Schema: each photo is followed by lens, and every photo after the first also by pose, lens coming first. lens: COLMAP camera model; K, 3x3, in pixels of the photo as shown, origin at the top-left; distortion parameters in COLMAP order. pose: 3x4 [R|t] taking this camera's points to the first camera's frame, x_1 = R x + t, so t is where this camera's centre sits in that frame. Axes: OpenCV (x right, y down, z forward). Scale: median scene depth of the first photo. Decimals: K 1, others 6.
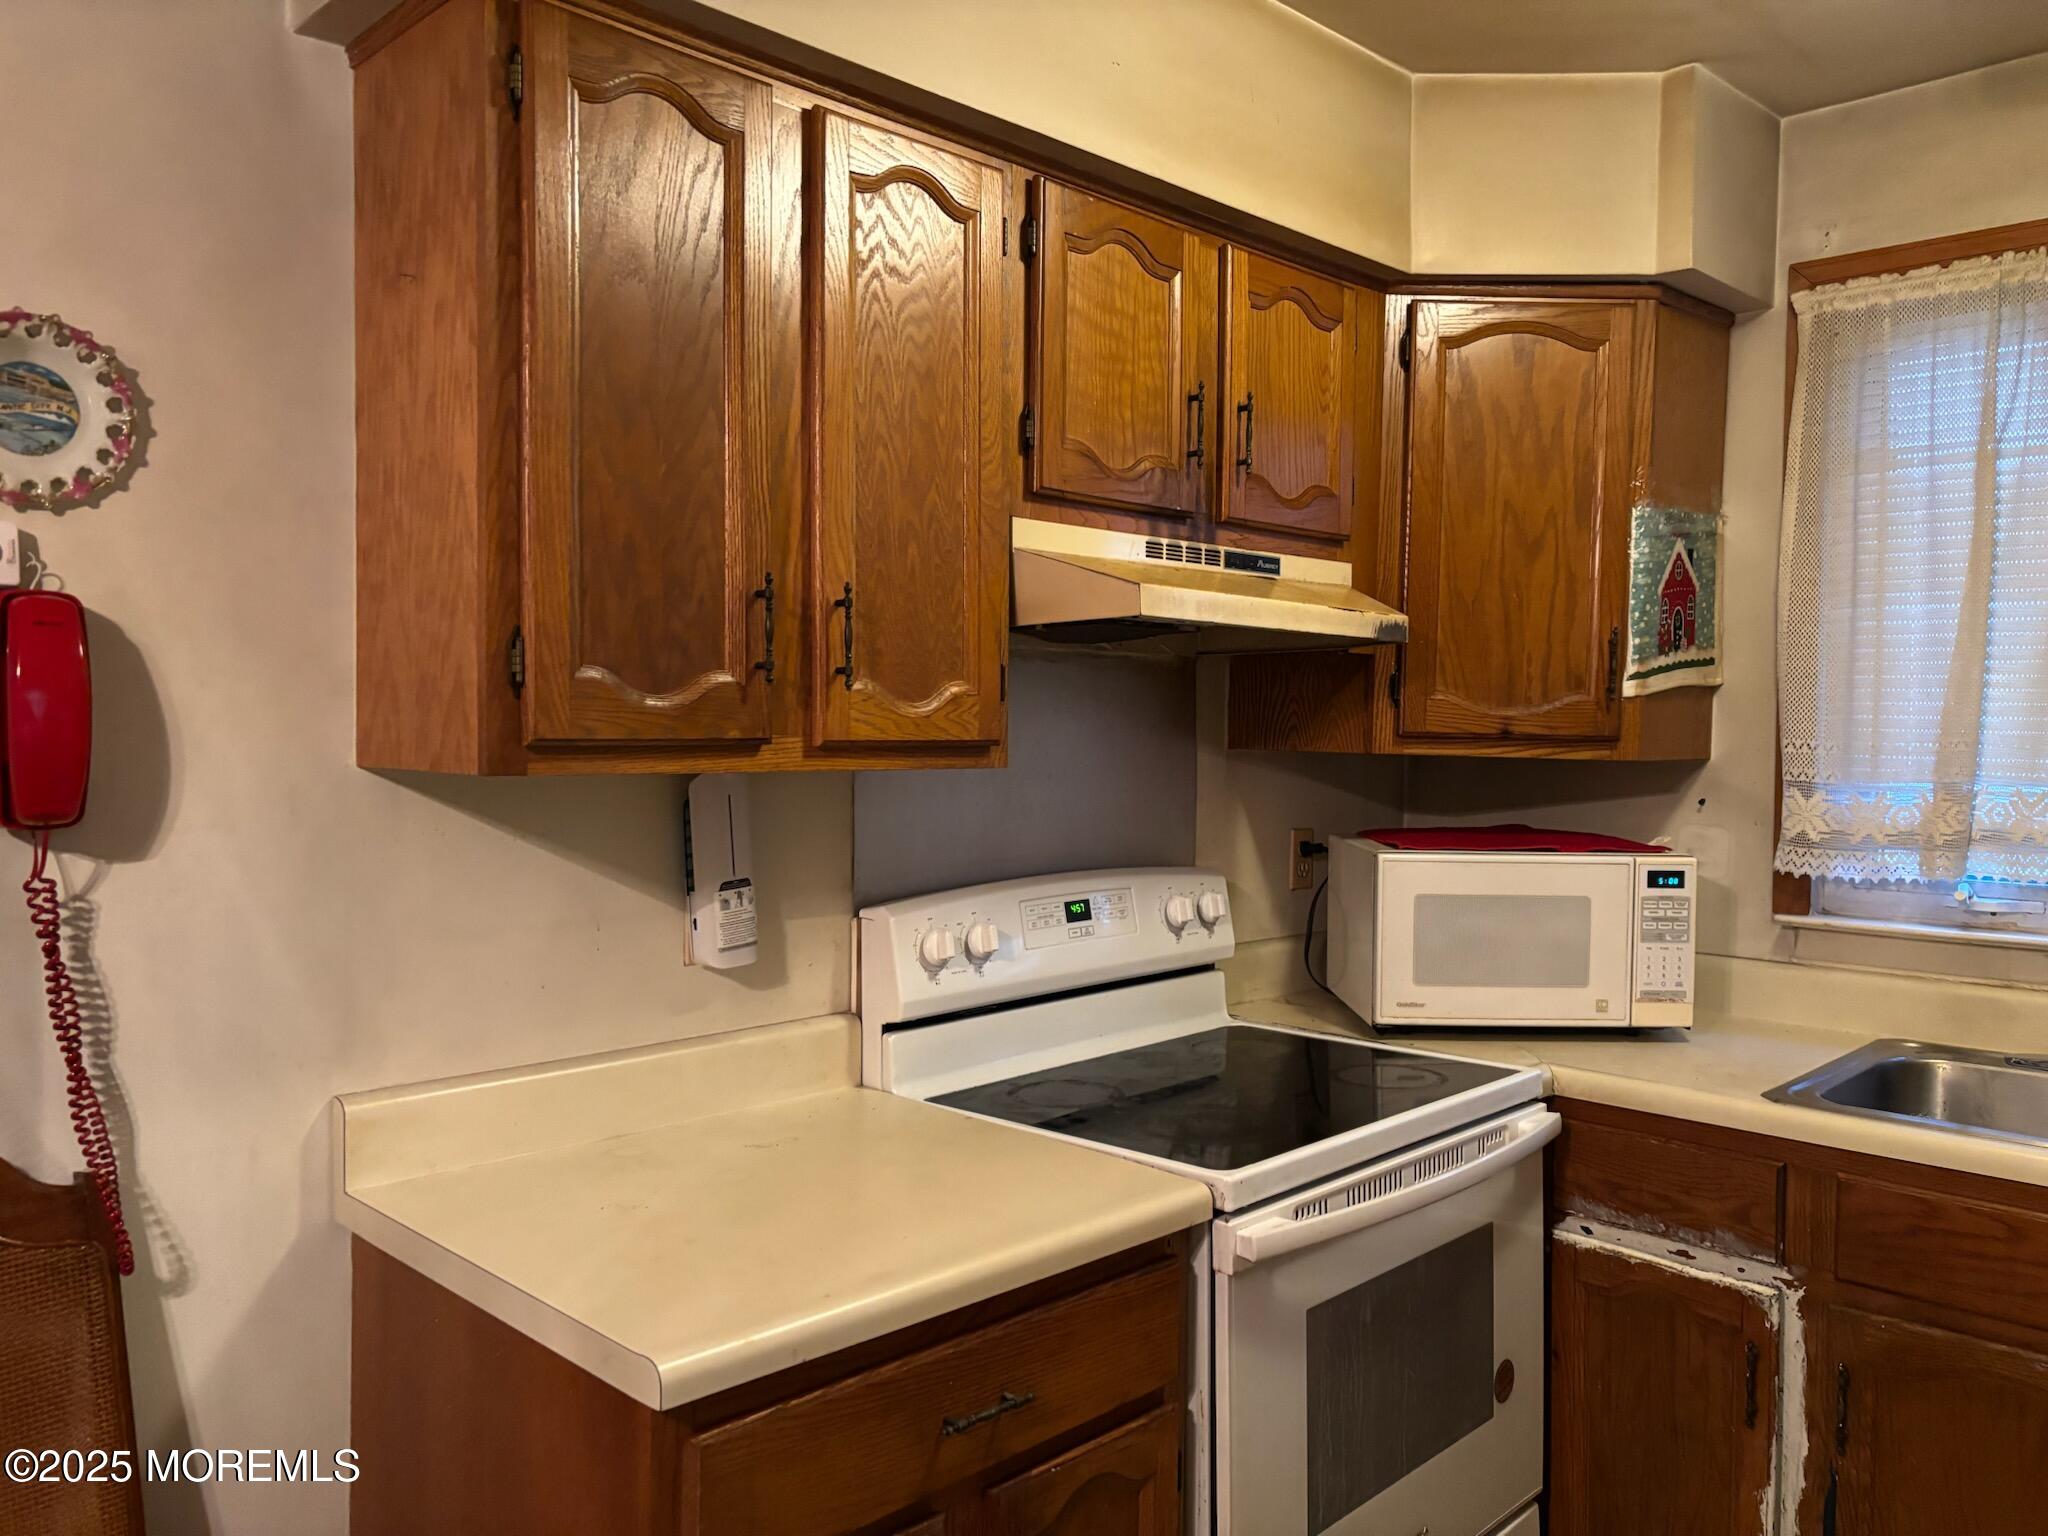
lens RADIAL K [[1548.9, 0, 1019.6], [0, 1548.9, 766.8], [0, 0, 1]] dist [0.052882, -0.067198]
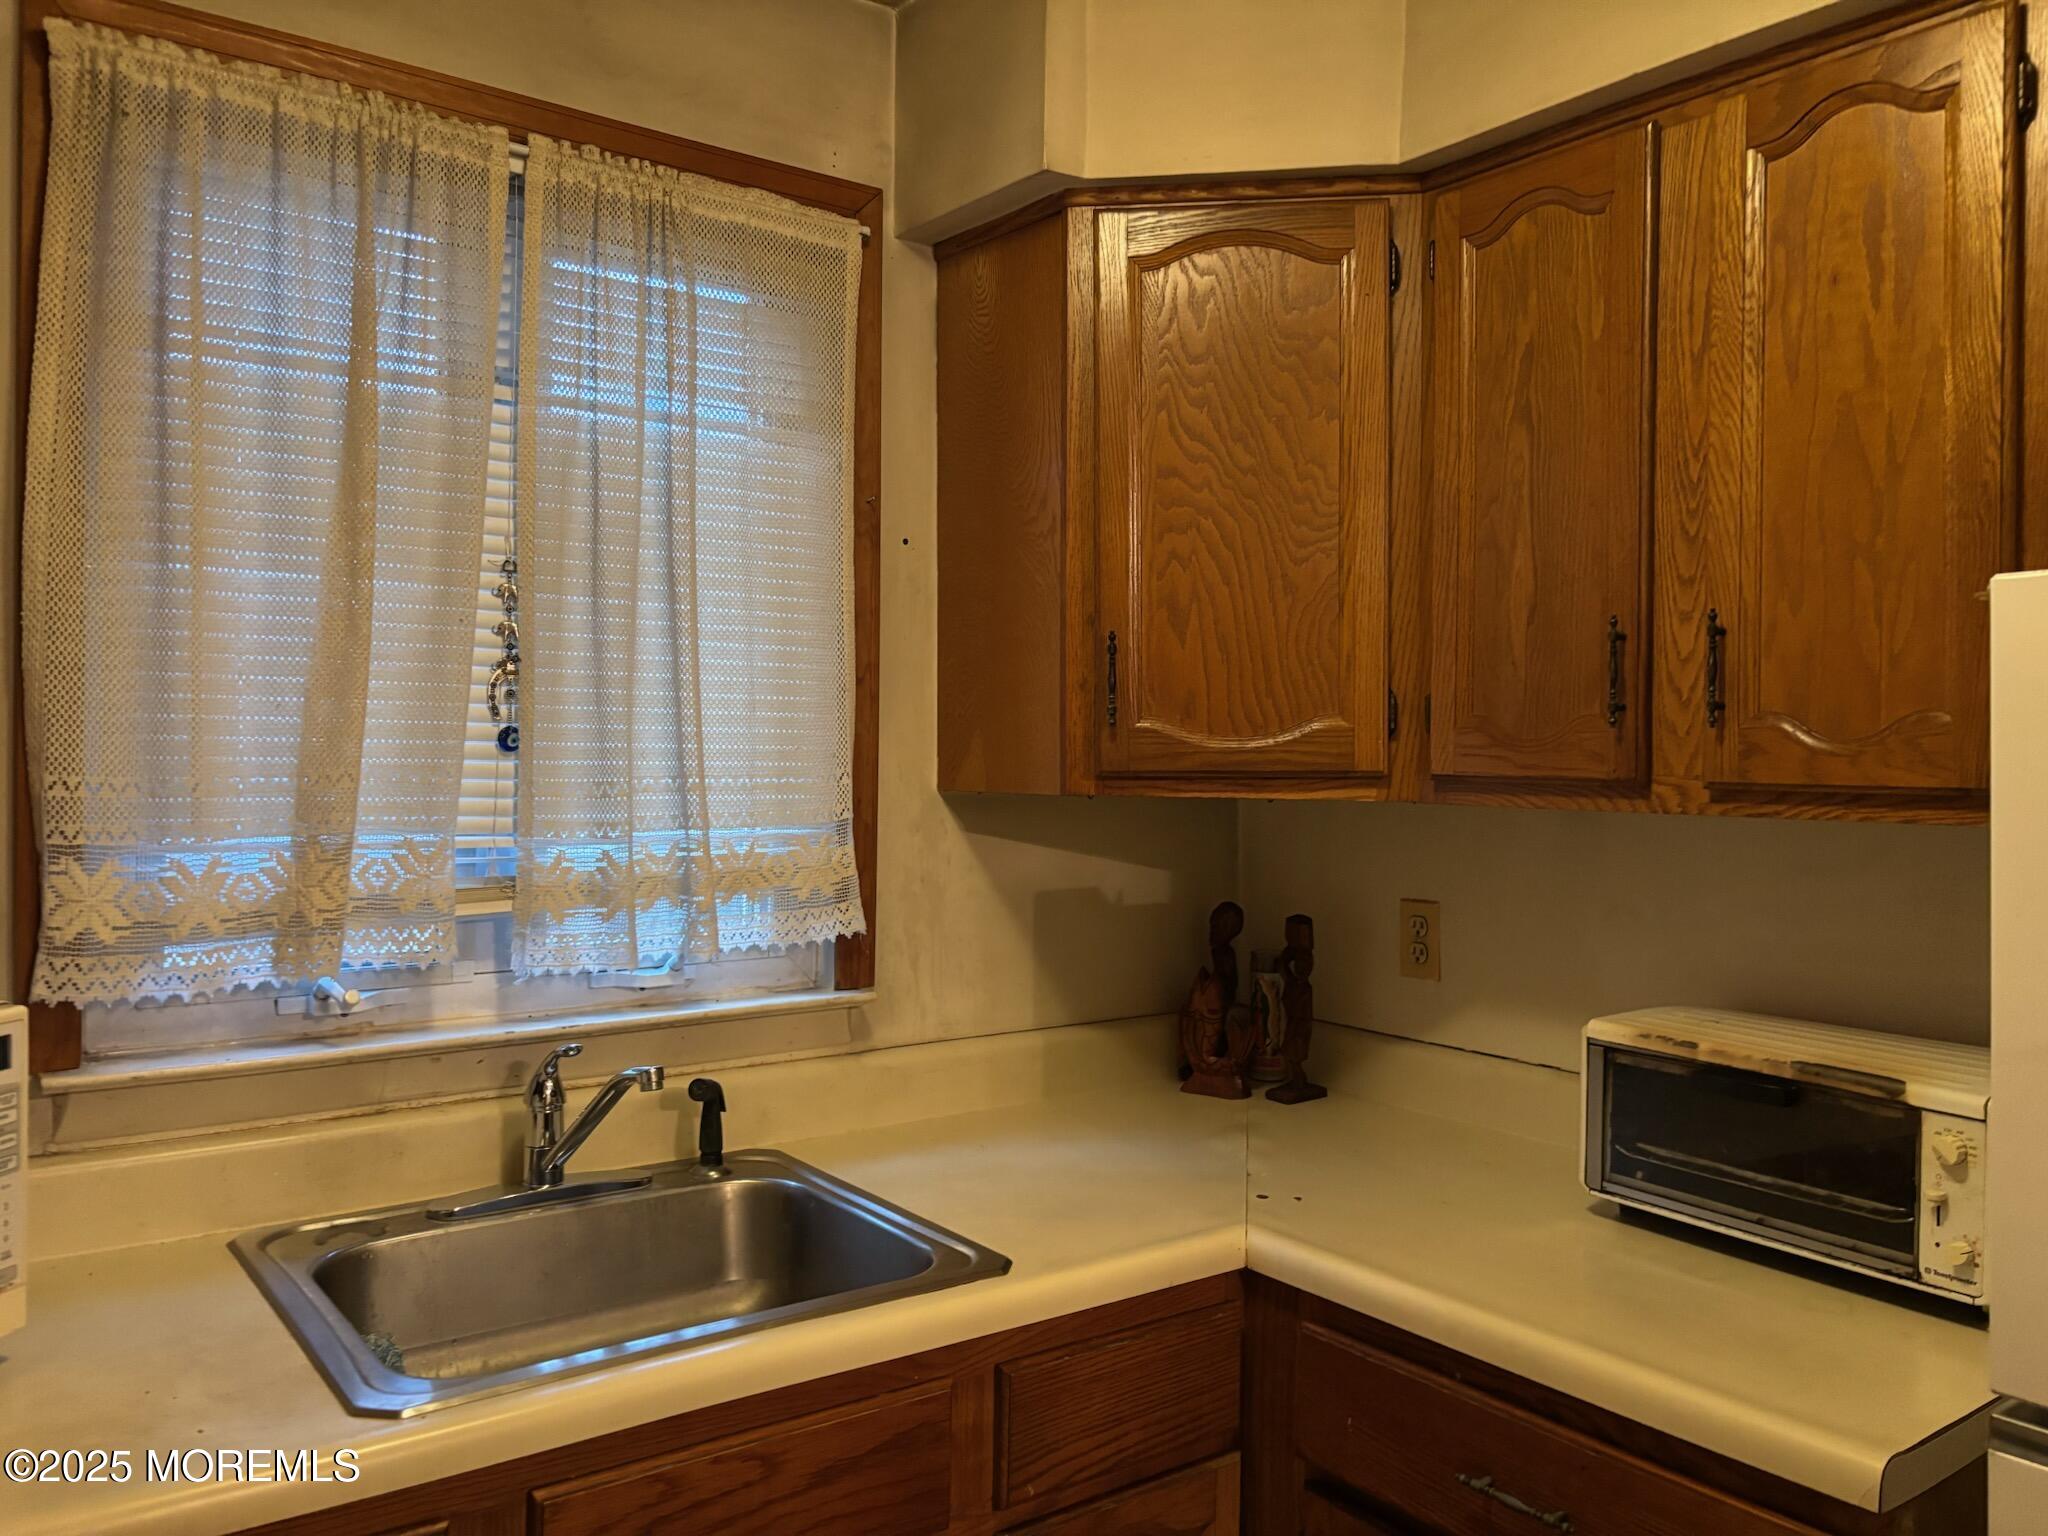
lens RADIAL K [[1548.9, 0, 1026.0], [0, 1548.9, 758.6], [0, 0, 1]] dist [0.052882, -0.067198]
pose [[0.155280, -0.010503, 0.987815, -0.033102], [0.024947, 0.999666, 0.006707, -0.019886], [-0.987555, 0.023601, 0.155491, 0.585446]]
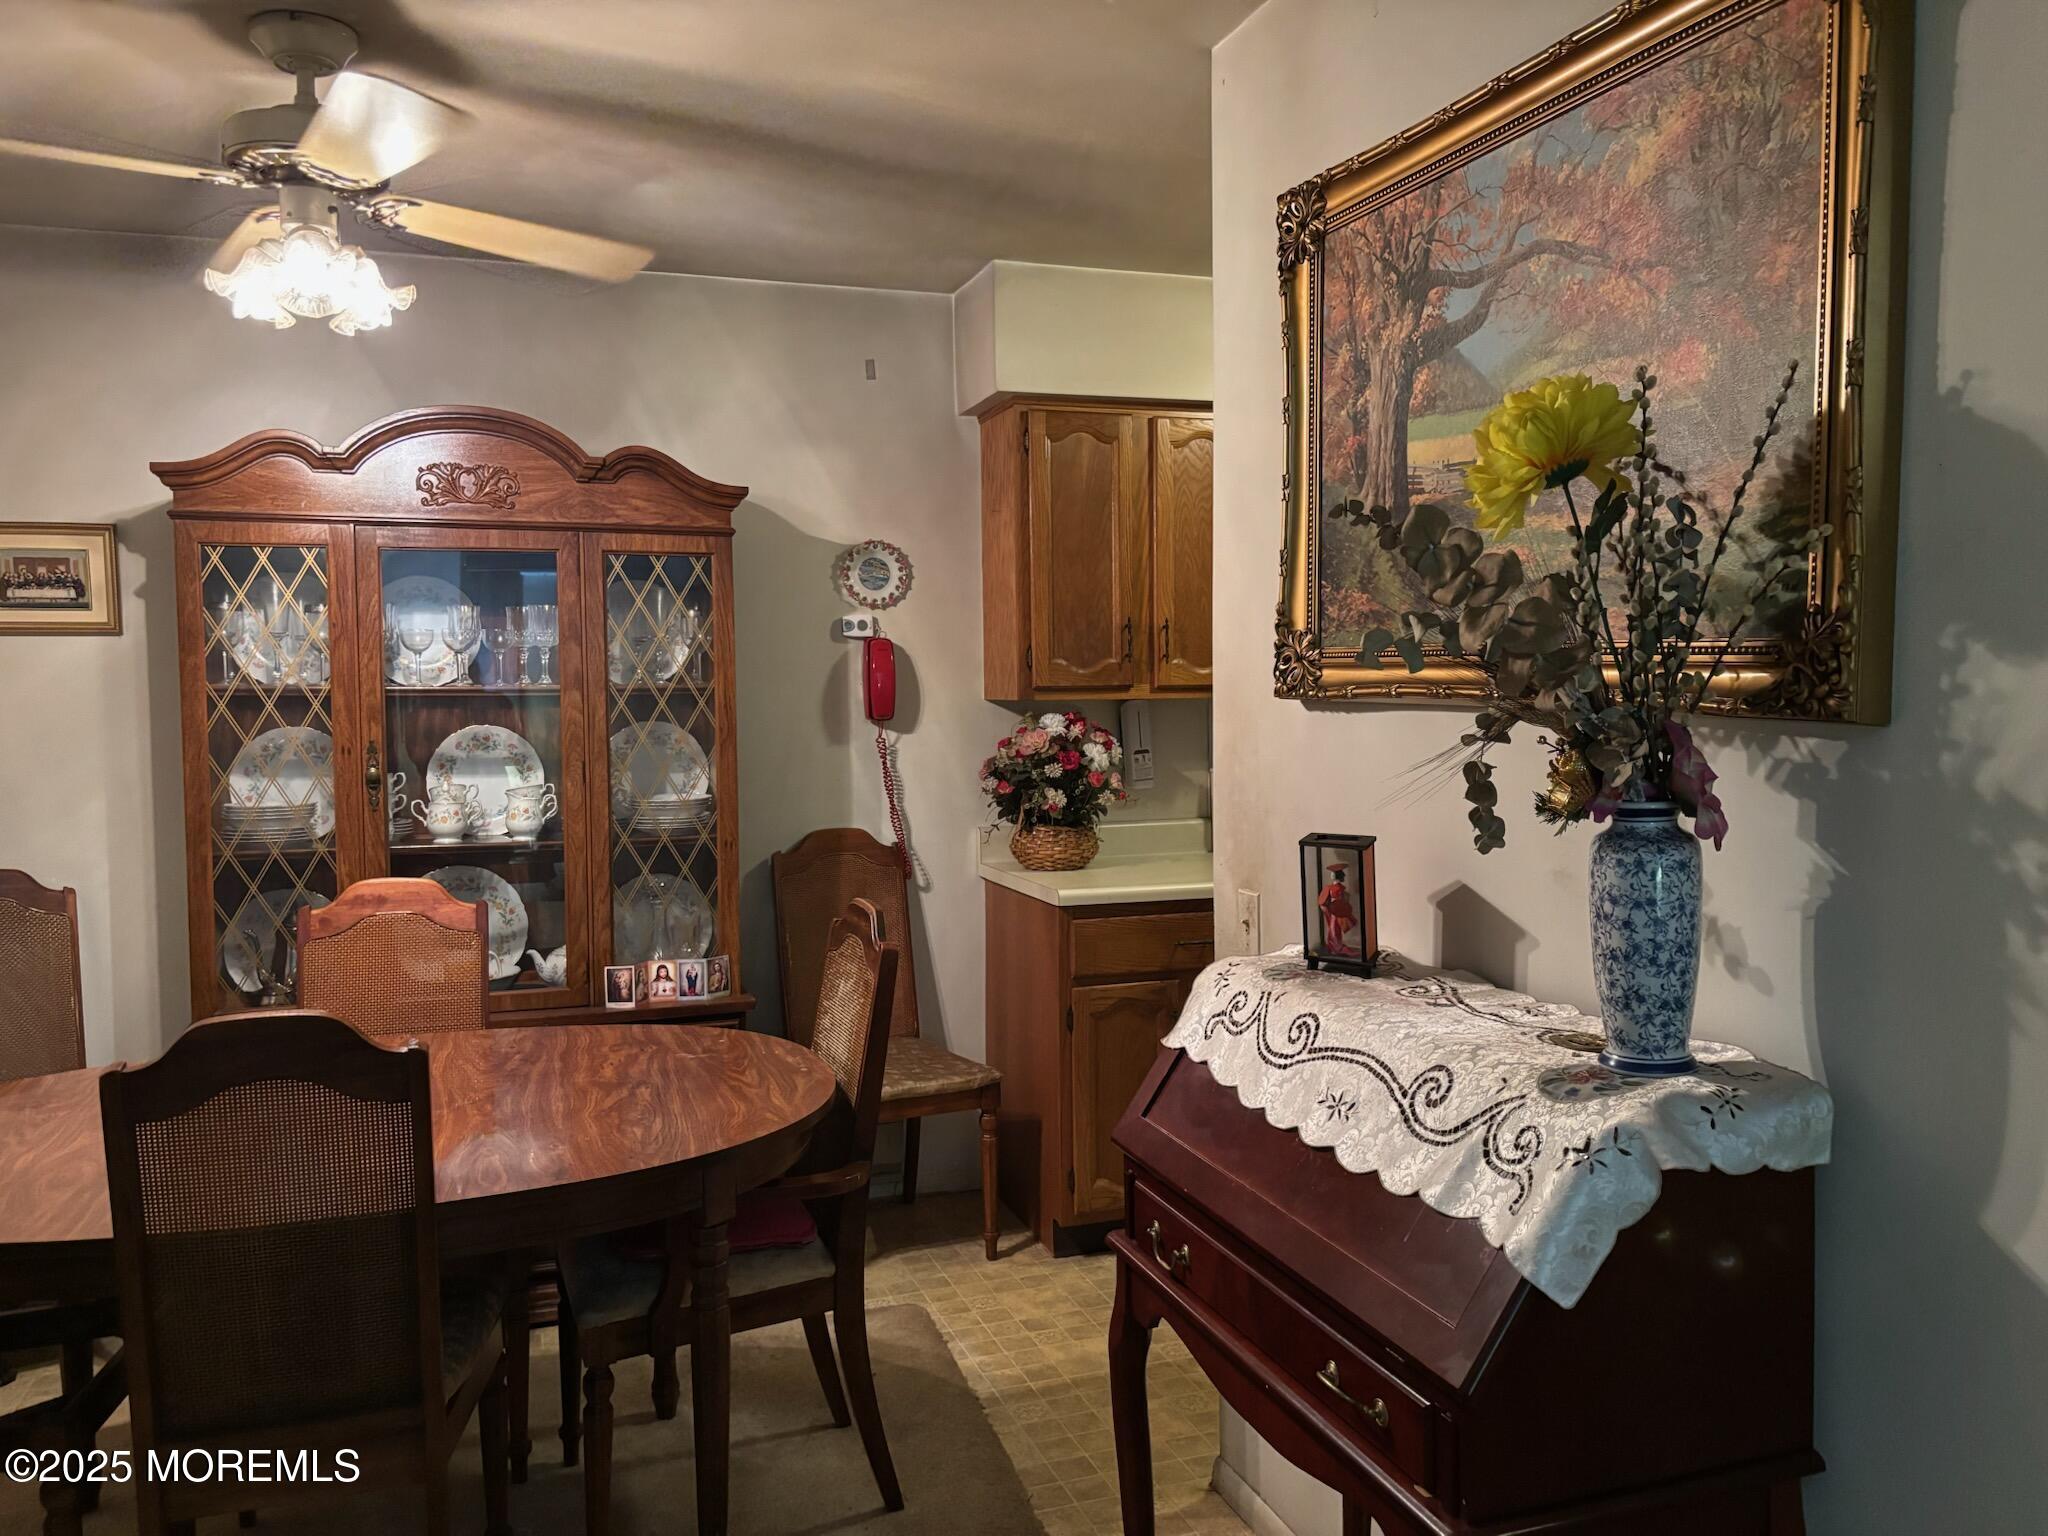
lens RADIAL K [[1548.9, 0, 1034.0], [0, 1548.9, 784.7], [0, 0, 1]] dist [0.052882, -0.067198]
pose [[0.898884, 0.004614, -0.438162, 0.516108], [0.011540, 0.999348, 0.034199, 0.035885], [0.438035, -0.035797, 0.898245, -0.847515]]
